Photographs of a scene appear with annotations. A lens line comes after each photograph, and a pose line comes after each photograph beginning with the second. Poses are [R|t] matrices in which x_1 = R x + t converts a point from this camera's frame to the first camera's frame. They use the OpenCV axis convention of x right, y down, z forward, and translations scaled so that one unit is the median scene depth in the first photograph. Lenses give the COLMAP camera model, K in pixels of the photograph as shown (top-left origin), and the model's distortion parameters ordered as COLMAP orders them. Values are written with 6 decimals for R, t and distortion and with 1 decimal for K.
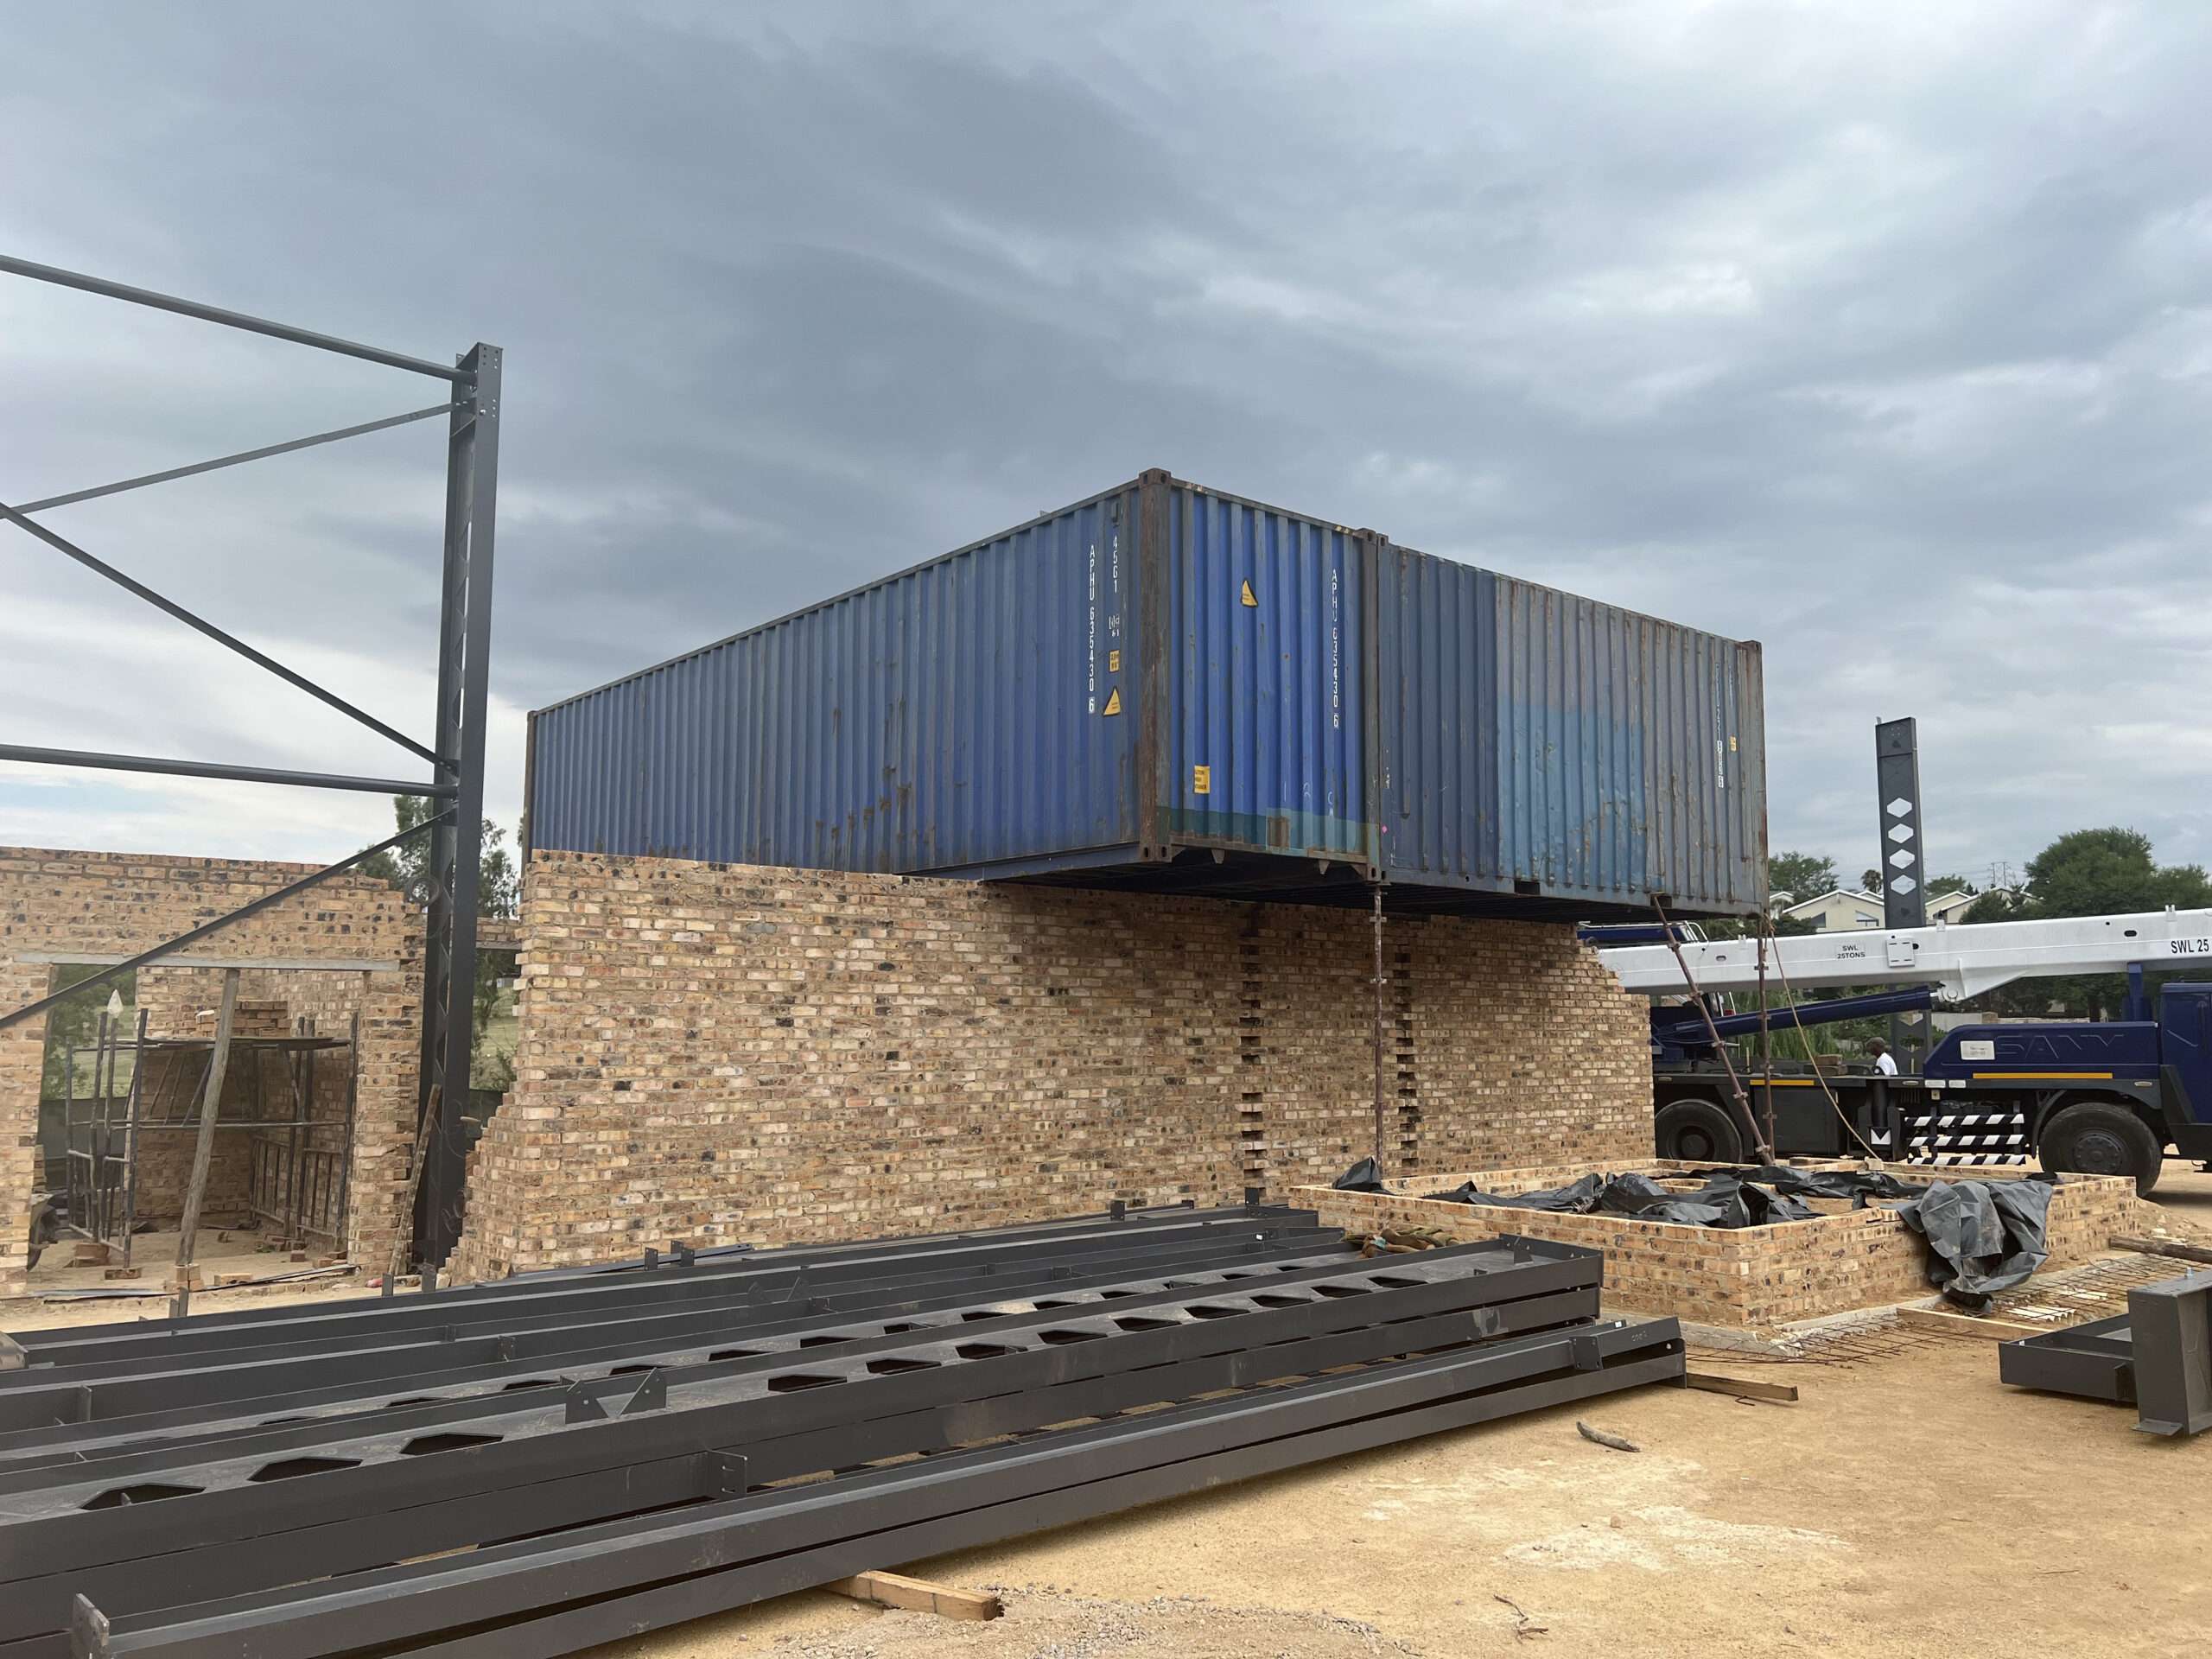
lens RADIAL K [[1681.3, 0, 1104.8], [0, 1681.3, 833.2], [0, 0, 1]] dist [0.006117, -0.044799]
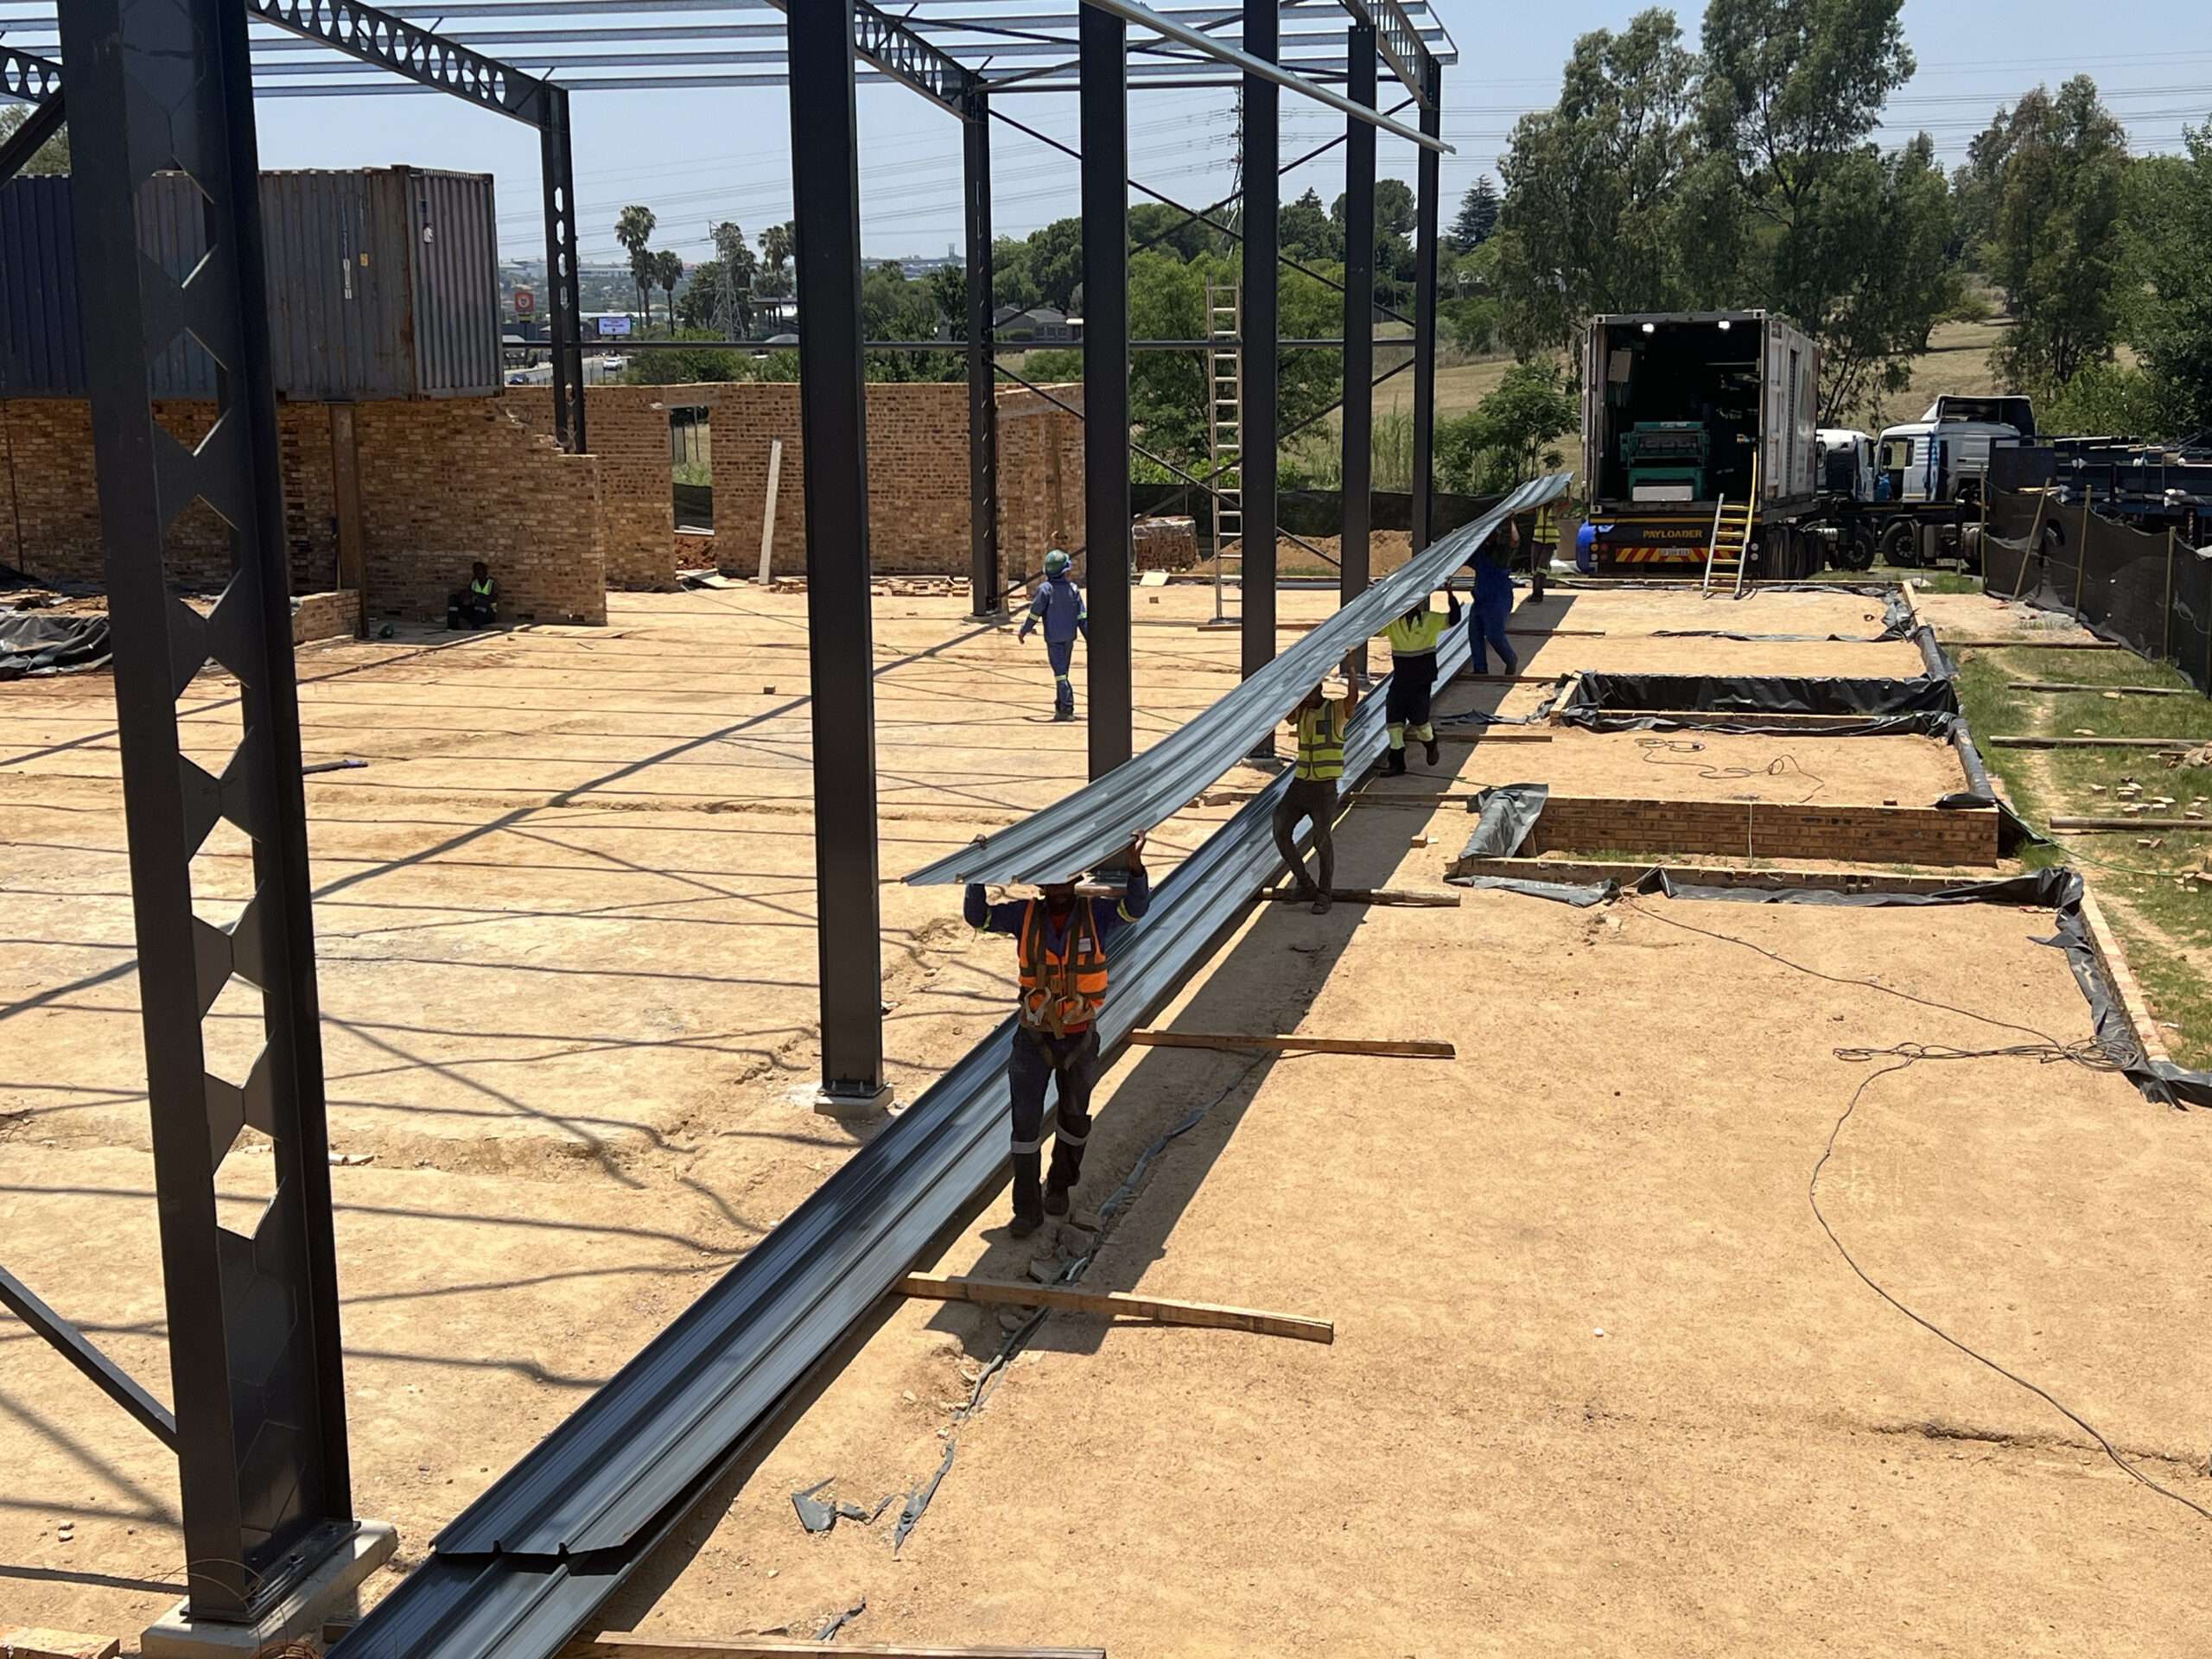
lens RADIAL K [[2715.2, 0, 1108.3], [0, 2715.2, 831.2], [0, 0, 1]] dist [0.027102, 0.000000]
pose [[0.596017, 0.135412, -0.791472, 2.190325], [0.100367, 0.965384, 0.240748, -0.070868], [0.796674, -0.222928, 0.561794, 0.213147]]
